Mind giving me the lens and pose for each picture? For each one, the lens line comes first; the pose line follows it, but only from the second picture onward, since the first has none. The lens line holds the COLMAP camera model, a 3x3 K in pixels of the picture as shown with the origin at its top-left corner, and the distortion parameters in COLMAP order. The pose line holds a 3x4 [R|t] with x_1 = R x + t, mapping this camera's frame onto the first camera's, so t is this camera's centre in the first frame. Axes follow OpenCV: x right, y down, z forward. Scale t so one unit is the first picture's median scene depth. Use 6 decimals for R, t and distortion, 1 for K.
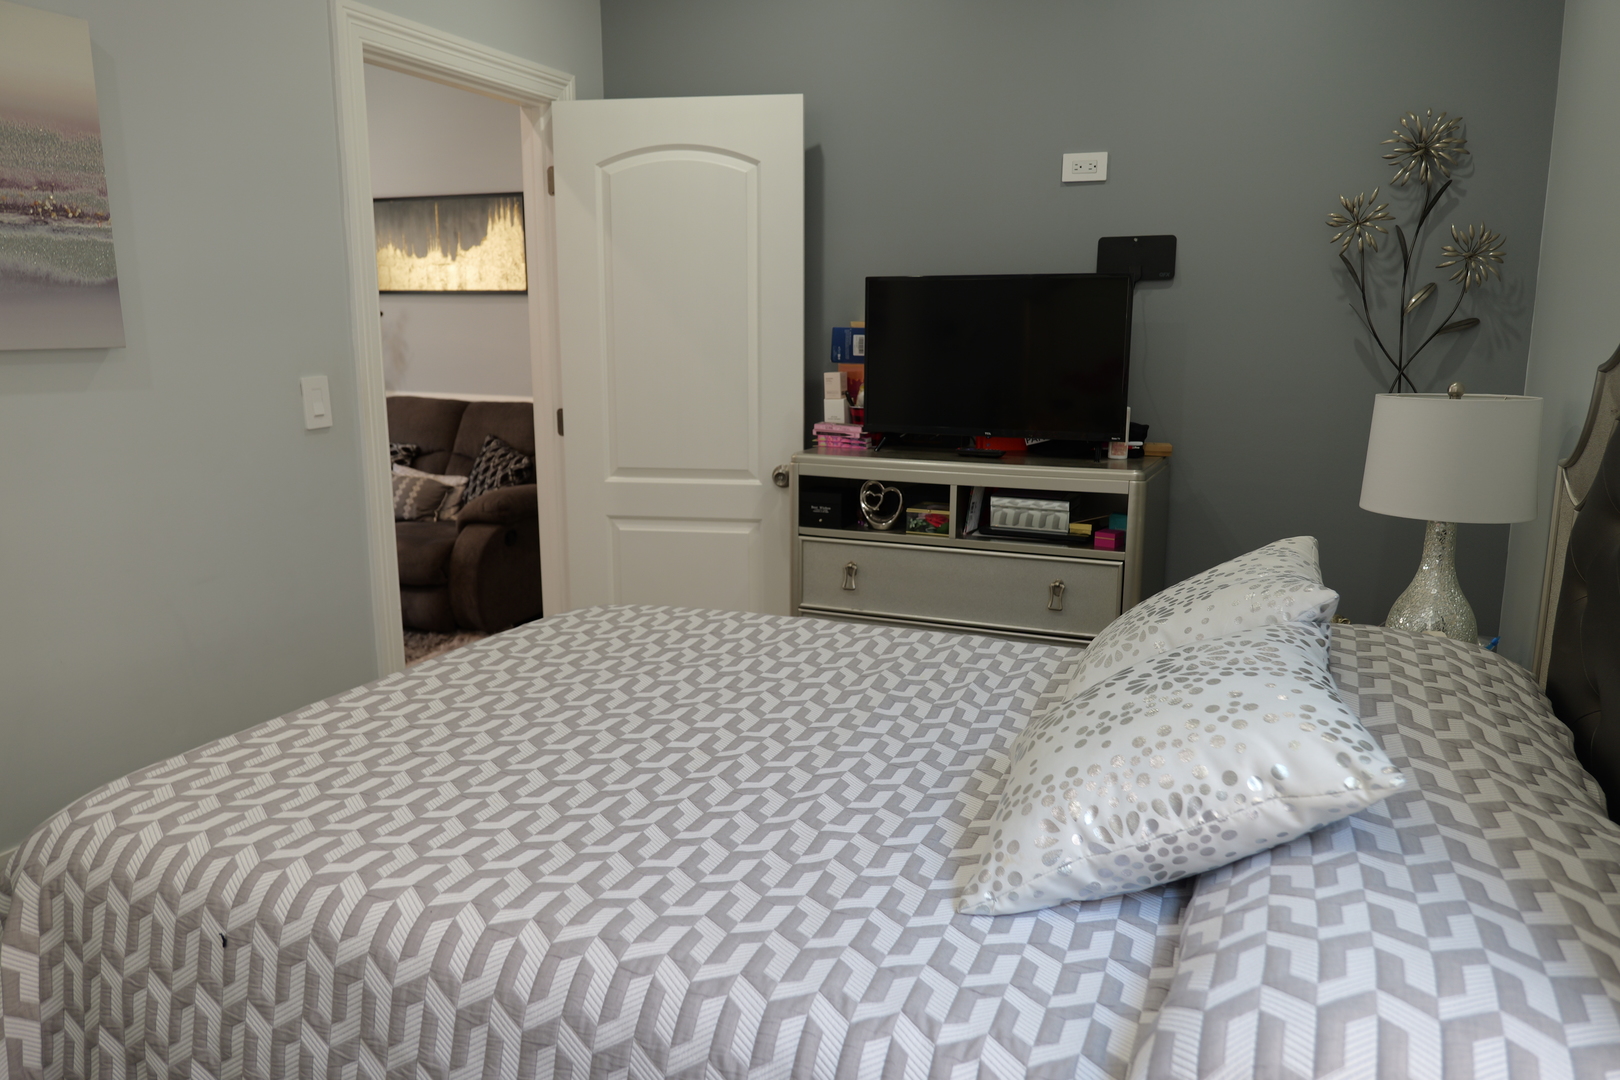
lens RADIAL K [[1138.2, 0, 808.9], [0, 1138.2, 539.0], [0, 0, 1]] dist [-0.011104, -0.002504]
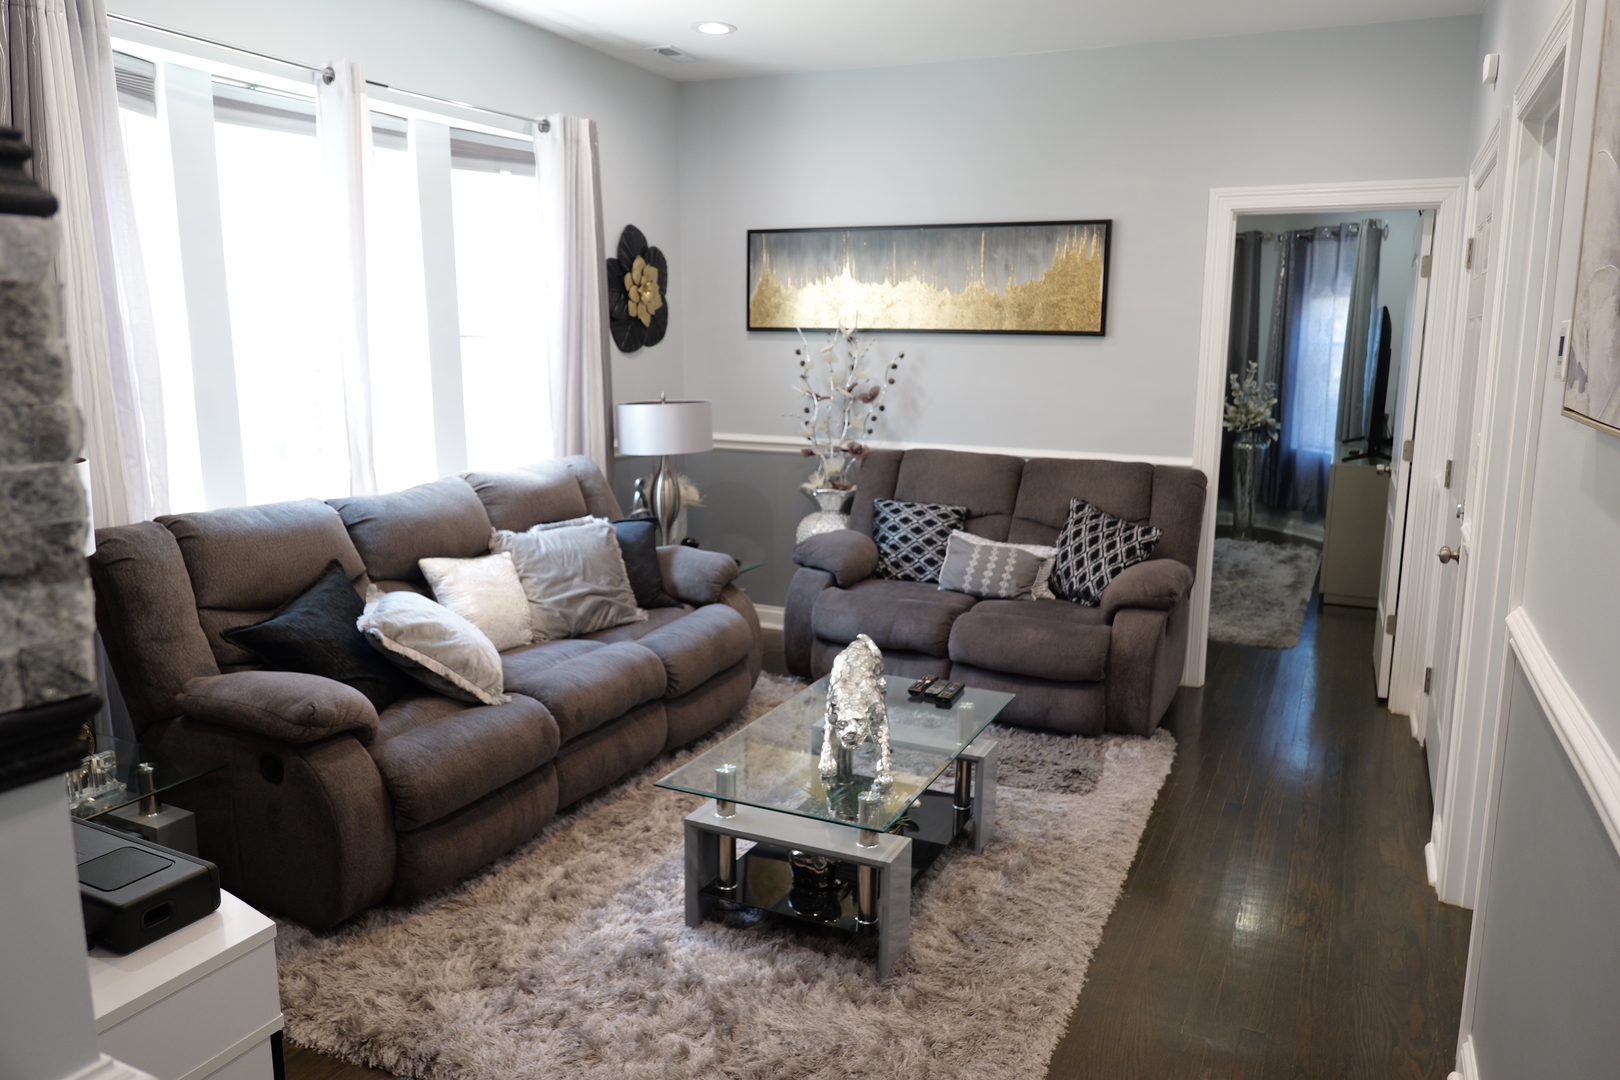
lens RADIAL K [[1138.2, 0, 809.0], [0, 1138.2, 544.0], [0, 0, 1]] dist [-0.011104, -0.002504]
pose [[0.999328, 0.008372, -0.035675, -0.441622], [-0.008666, 0.999930, -0.008095, -0.046389], [0.035605, 0.008399, 0.999331, 0.119927]]
